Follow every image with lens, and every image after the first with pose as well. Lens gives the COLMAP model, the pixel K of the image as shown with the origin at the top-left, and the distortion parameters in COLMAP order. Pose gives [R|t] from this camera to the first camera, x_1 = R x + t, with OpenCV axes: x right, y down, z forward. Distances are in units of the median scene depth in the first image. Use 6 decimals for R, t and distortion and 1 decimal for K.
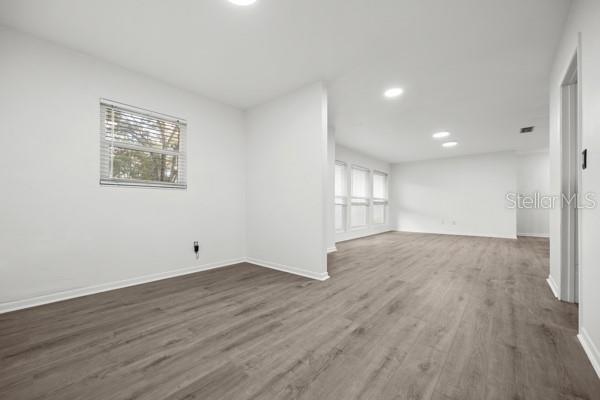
lens RADIAL K [[241.9, 0, 297.0], [0, 241.9, 198.9], [0, 0, 1]] dist [-0.000125, -0.000062]
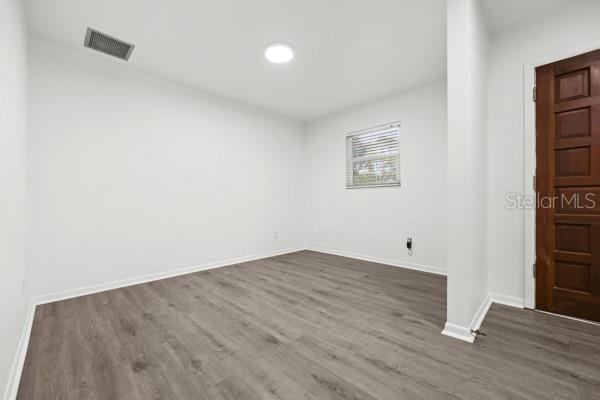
lens RADIAL K [[241.9, 0, 297.0], [0, 241.9, 198.9], [0, 0, 1]] dist [-0.000125, -0.000062]
pose [[-0.073558, -0.011402, -0.997226, 0.990197], [0.036077, 0.999250, -0.014086, 0.018270], [0.996638, -0.037013, -0.073091, 0.990044]]
